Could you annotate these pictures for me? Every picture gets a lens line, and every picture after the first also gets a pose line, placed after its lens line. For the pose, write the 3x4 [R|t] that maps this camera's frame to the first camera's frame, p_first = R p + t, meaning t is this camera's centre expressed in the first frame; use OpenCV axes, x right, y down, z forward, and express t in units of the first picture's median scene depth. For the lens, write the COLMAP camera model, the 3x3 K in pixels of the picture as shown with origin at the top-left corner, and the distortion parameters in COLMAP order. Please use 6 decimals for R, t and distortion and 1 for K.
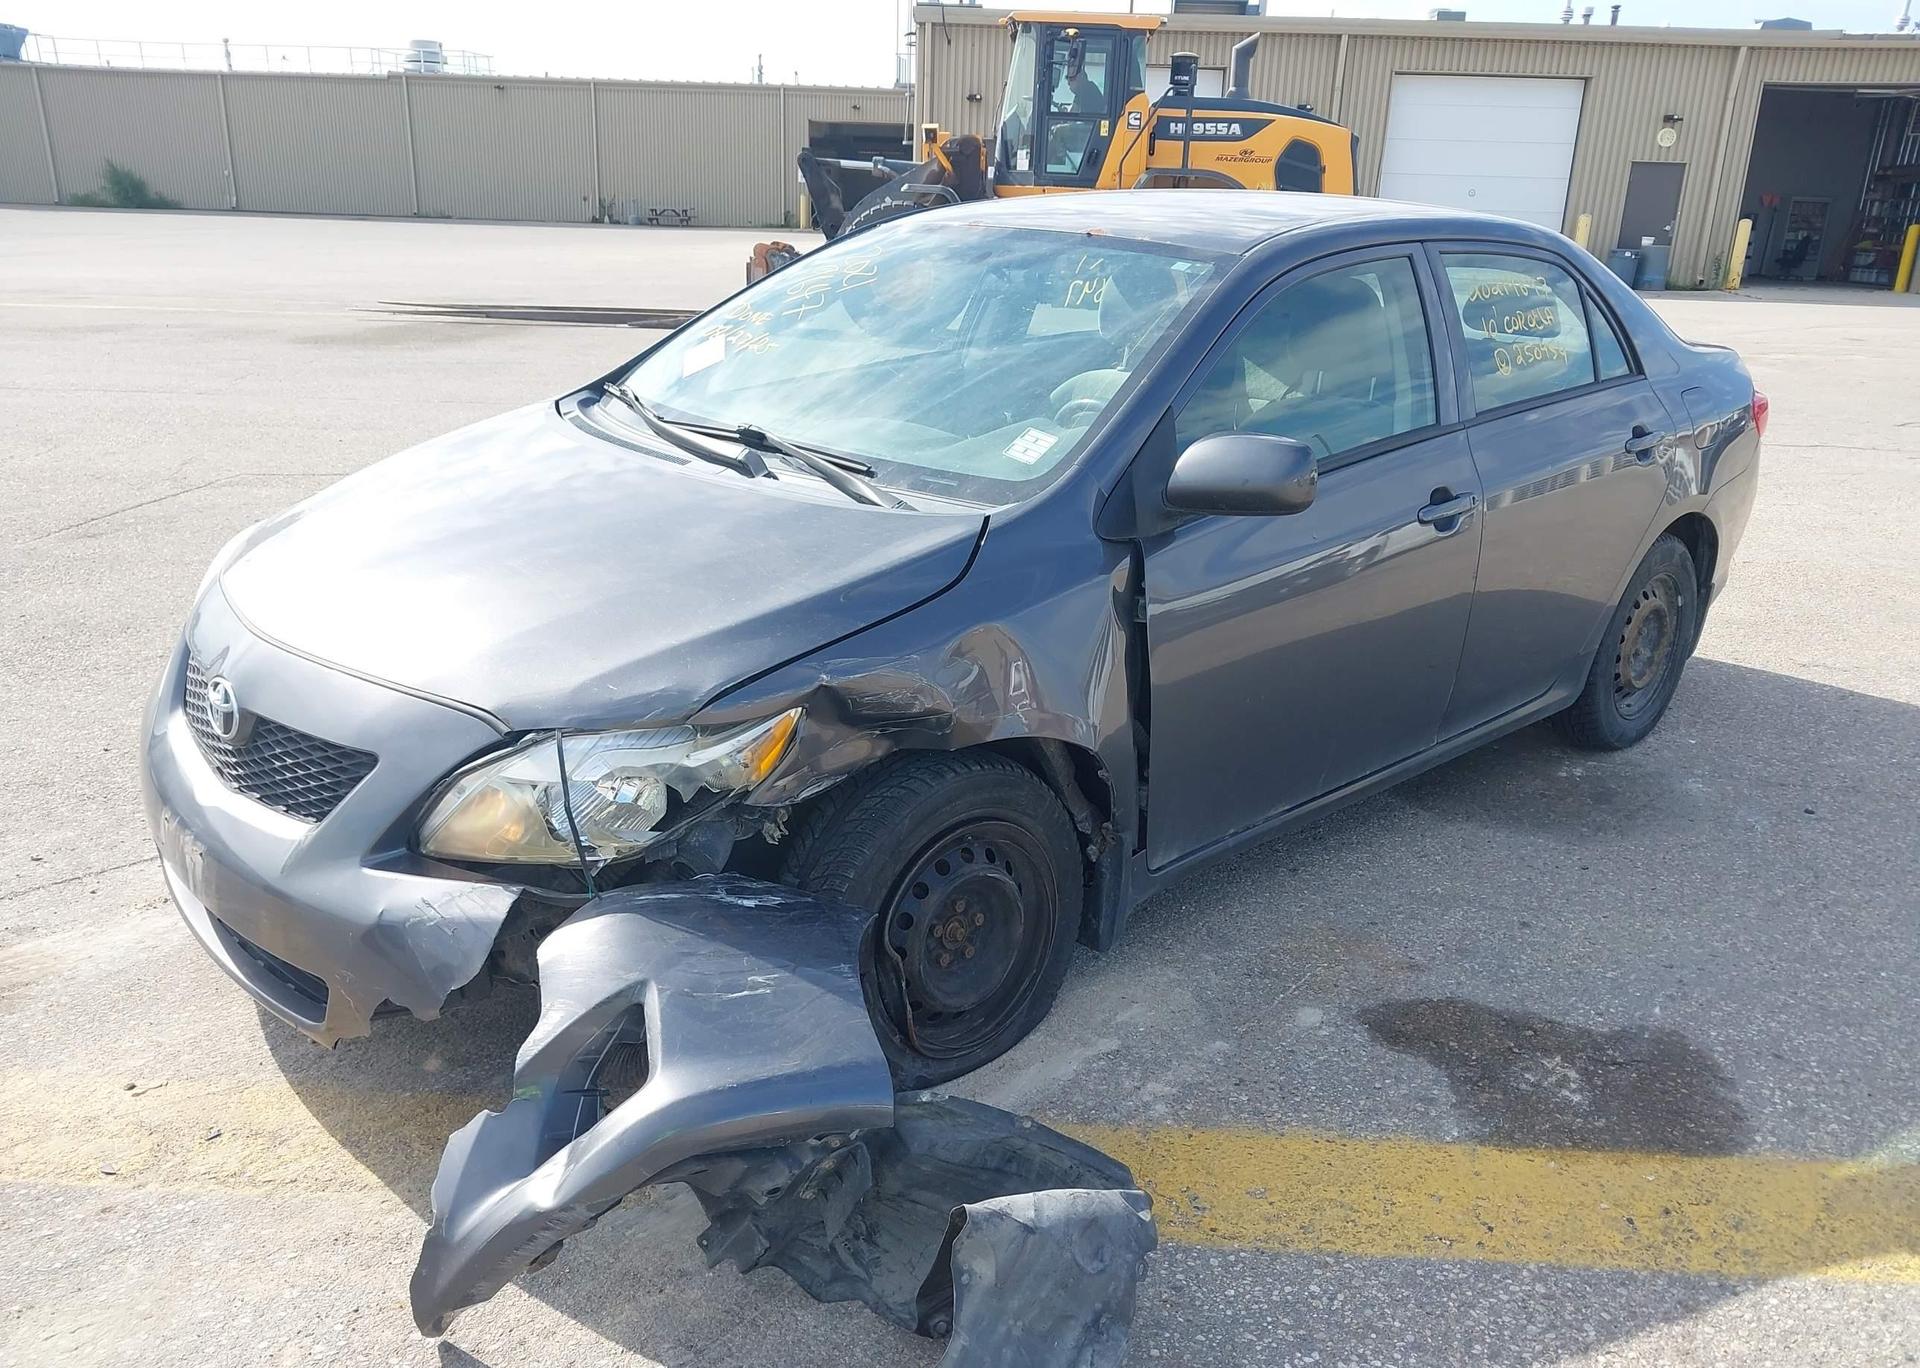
lens RADIAL K [[1553.0, 0, 955.5], [0, 1553.0, 702.7], [0, 0, 1]] dist [0.004790, -0.004765]
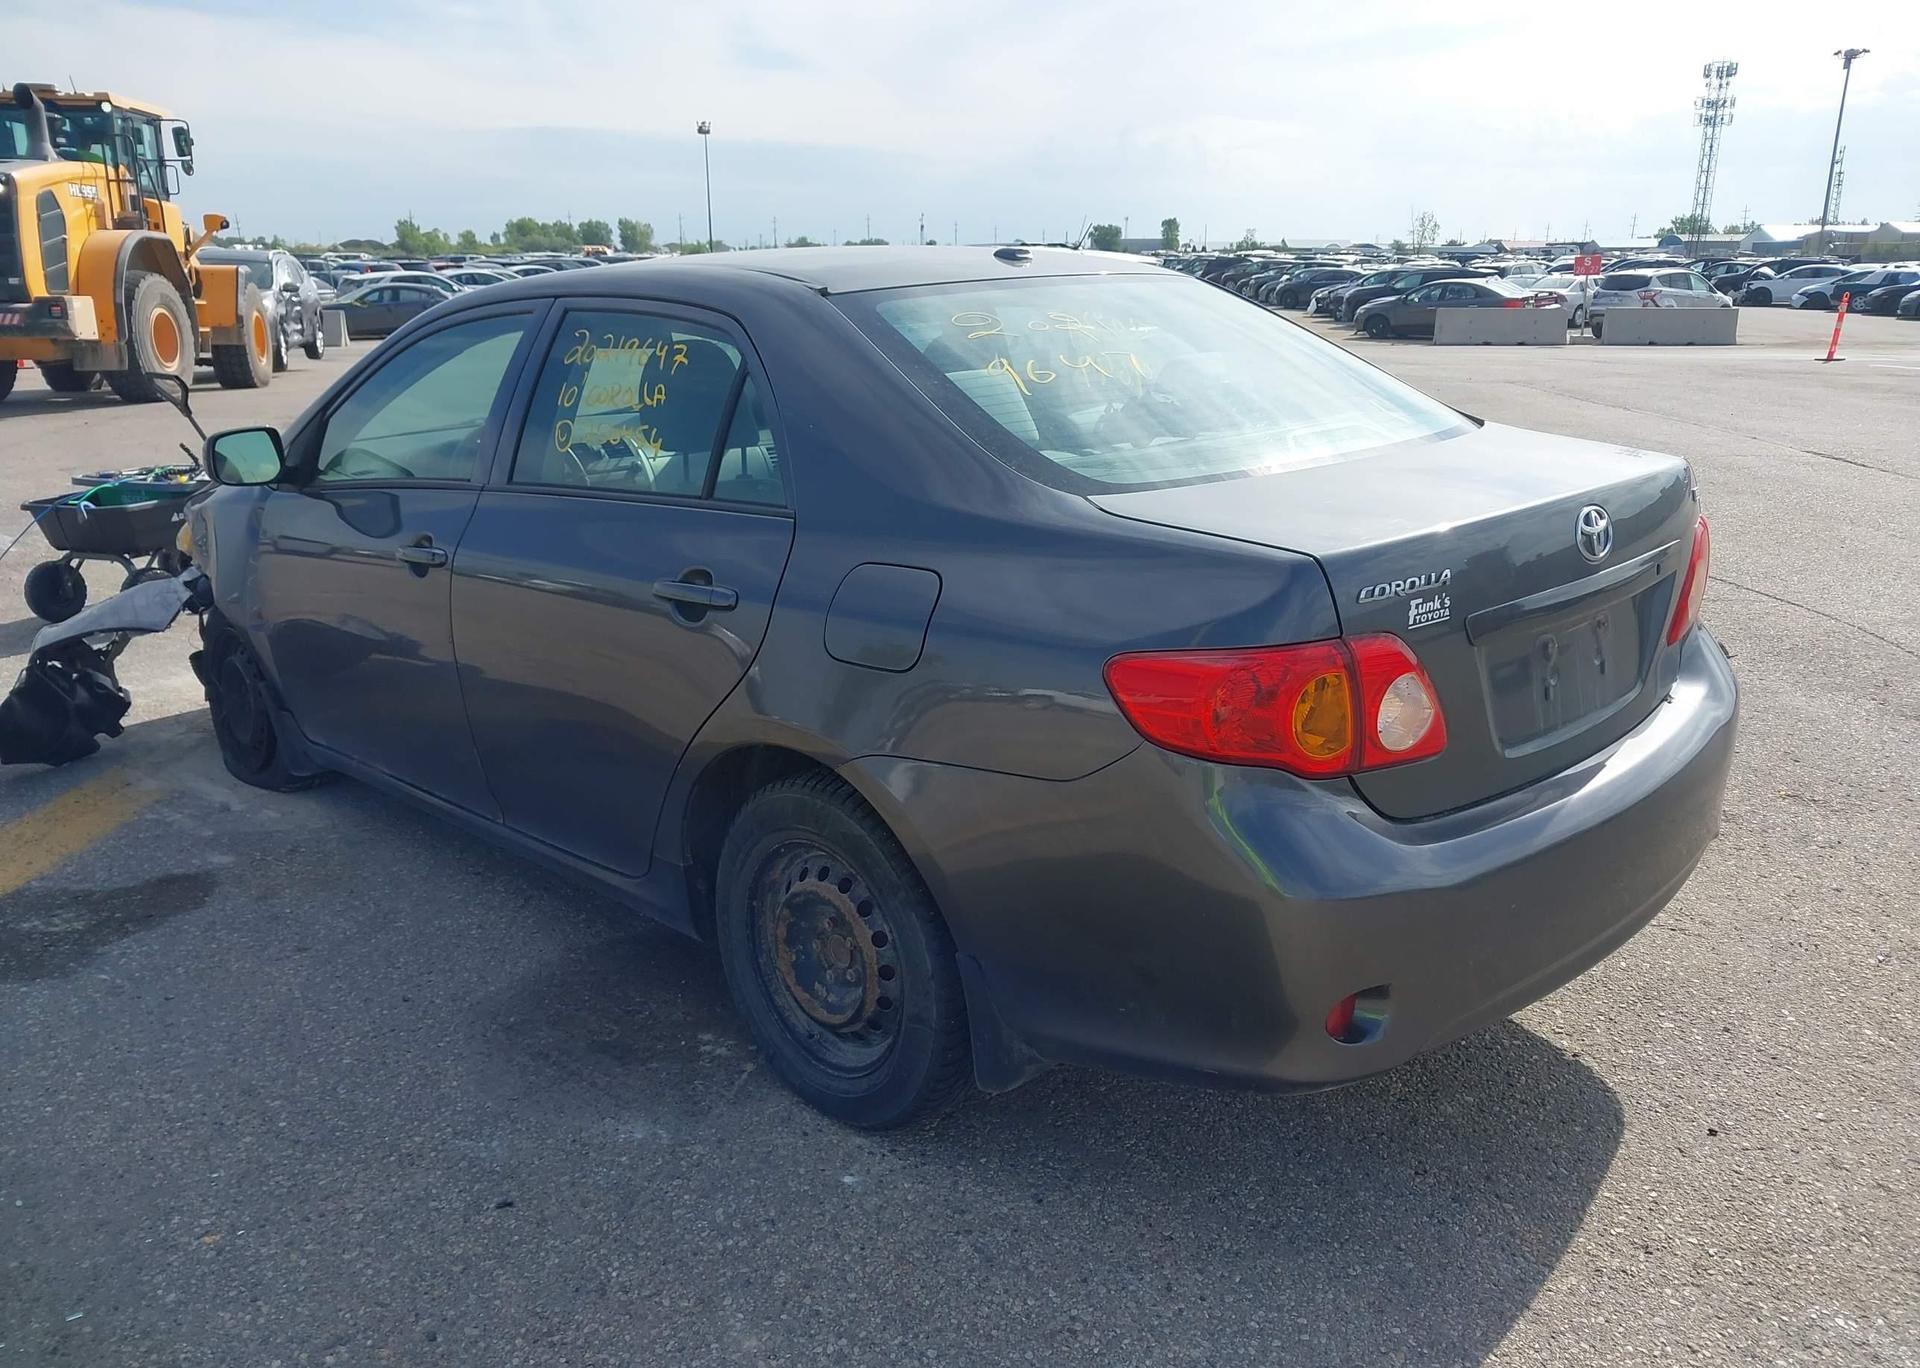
lens RADIAL K [[1553.0, 0, 951.6], [0, 1553.0, 692.1], [0, 0, 1]] dist [0.004790, -0.004765]
pose [[0.012348, 0.236753, -0.971491, 1.416164], [-0.302007, 0.927075, 0.222090, -0.397280], [0.953226, 0.290654, 0.082949, 1.357171]]
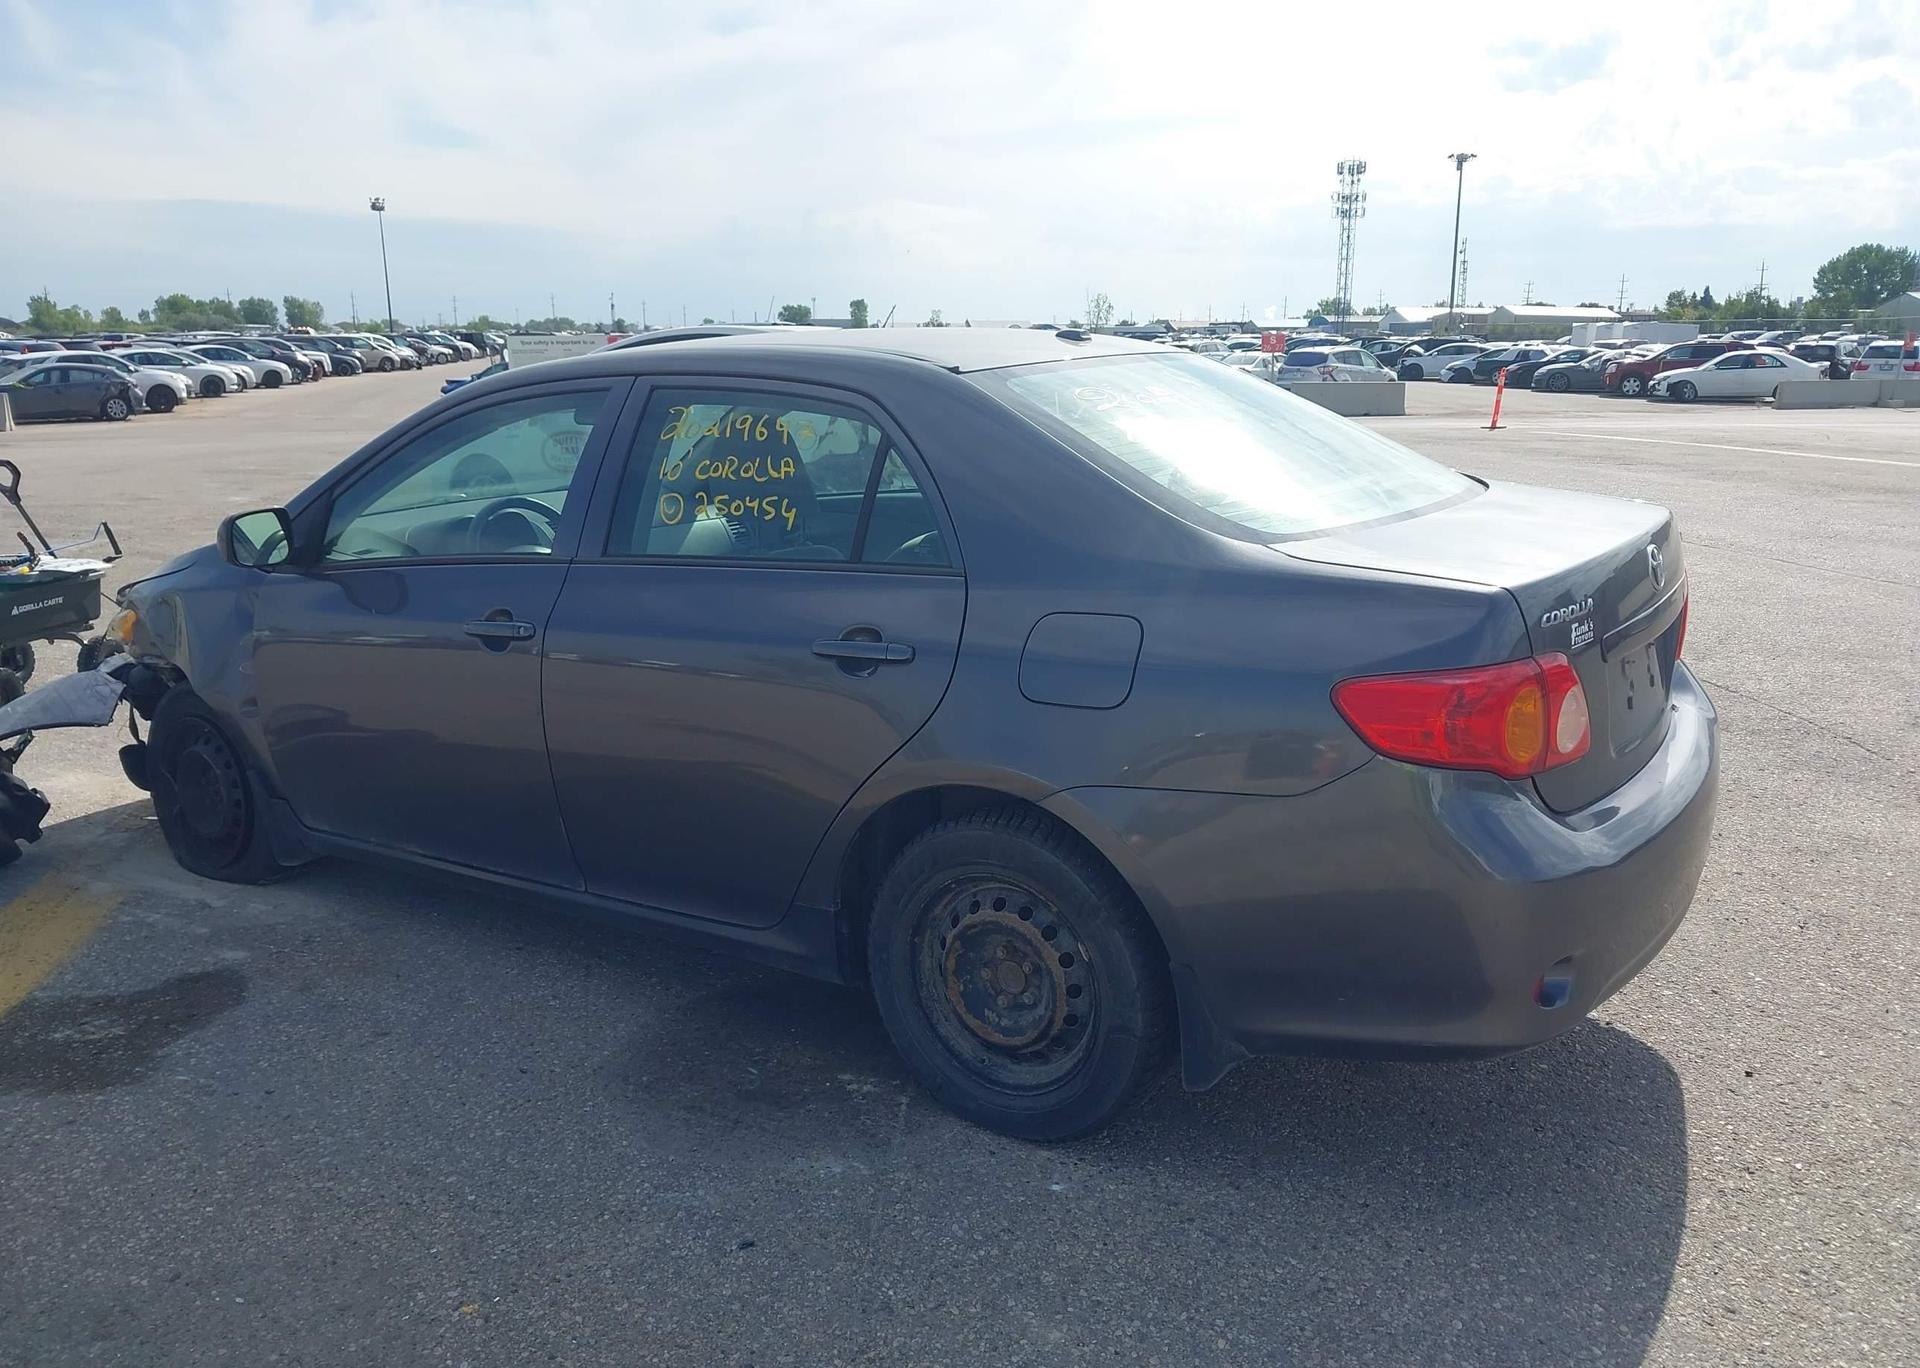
lens RADIAL K [[1553.0, 0, 951.2], [0, 1553.0, 678.8], [0, 0, 1]] dist [0.004790, -0.004765]
pose [[0.207459, 0.177560, -0.961994, 1.460821], [-0.289302, 0.950538, 0.113056, -0.316279], [0.934487, 0.254852, 0.248566, 1.102823]]
